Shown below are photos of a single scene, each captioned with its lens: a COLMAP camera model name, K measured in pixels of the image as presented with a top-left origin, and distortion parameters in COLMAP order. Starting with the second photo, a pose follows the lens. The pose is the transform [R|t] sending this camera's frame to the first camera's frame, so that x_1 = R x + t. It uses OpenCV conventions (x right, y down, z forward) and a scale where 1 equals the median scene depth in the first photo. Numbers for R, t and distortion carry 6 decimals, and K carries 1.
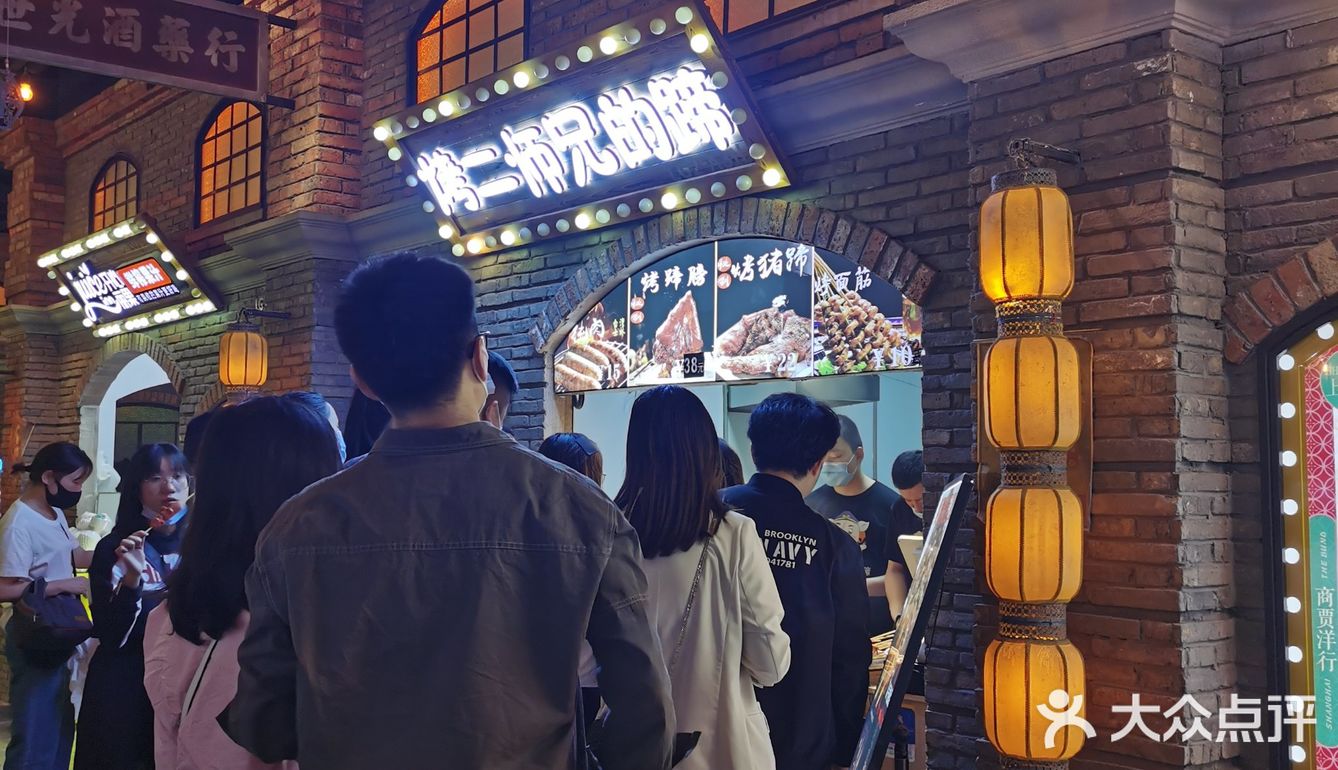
lens RADIAL K [[1366.8, 0, 670.2], [0, 1366.8, 388.7], [0, 0, 1]] dist [0.047629, 0.000000]
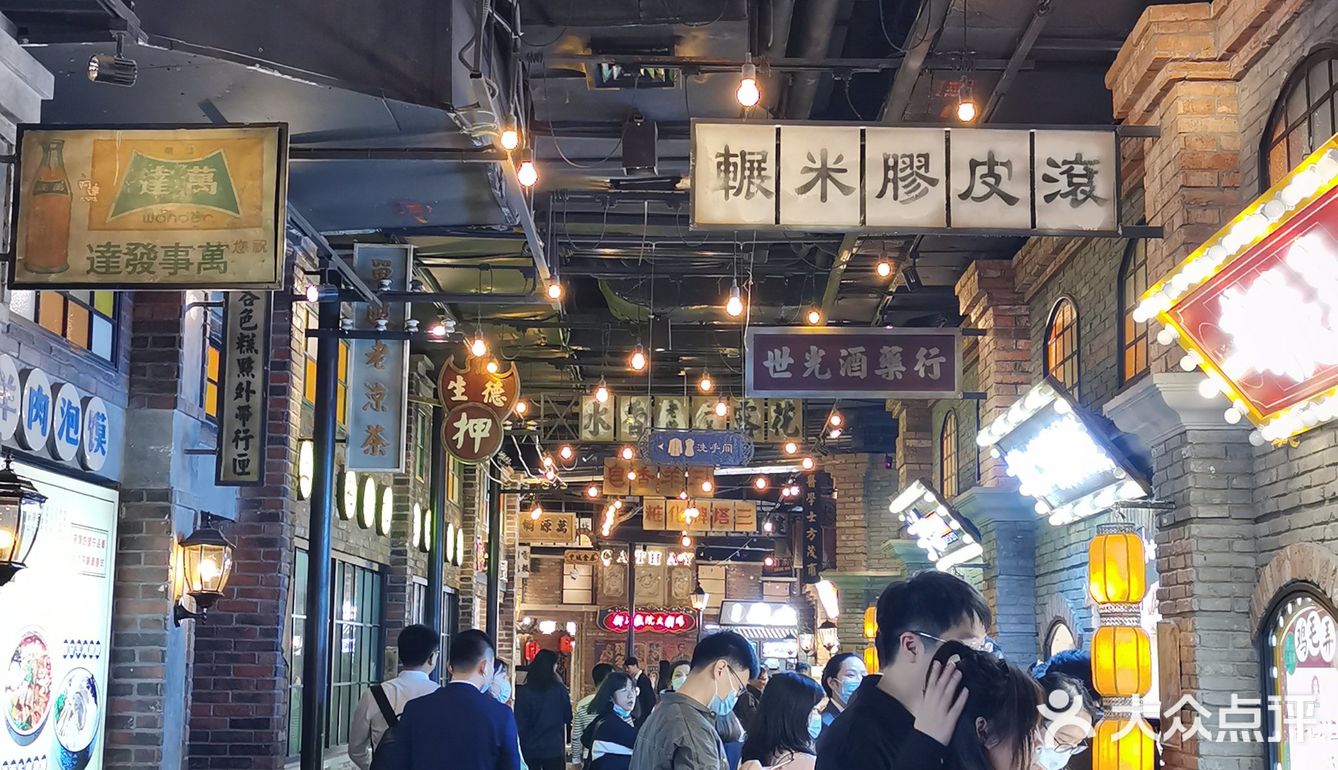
lens RADIAL K [[1894.4, 0, 668.0], [0, 1894.4, 385.0], [0, 0, 1]] dist [0.011316, 0.000000]
pose [[0.758608, -0.088249, -0.645543, 0.873685], [0.029478, 0.994419, -0.101300, -0.071385], [0.650880, 0.057818, 0.756976, -0.695402]]
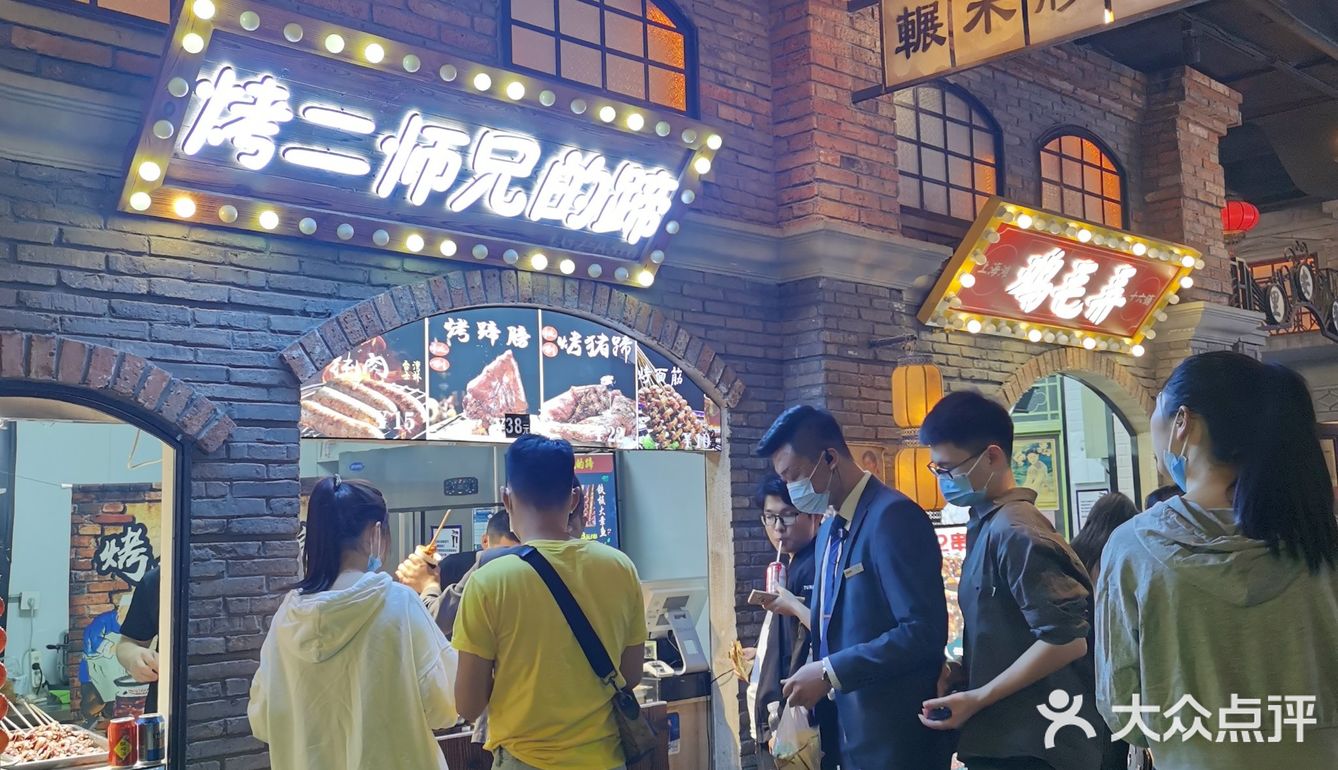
lens RADIAL K [[1366.8, 0, 669.6], [0, 1366.8, 377.3], [0, 0, 1]] dist [0.047629, 0.000000]
pose [[-0.076890, 0.105604, 0.991431, -0.971294], [-0.038449, 0.993321, -0.108787, 0.051112], [-0.996298, -0.046484, -0.072316, 0.950248]]
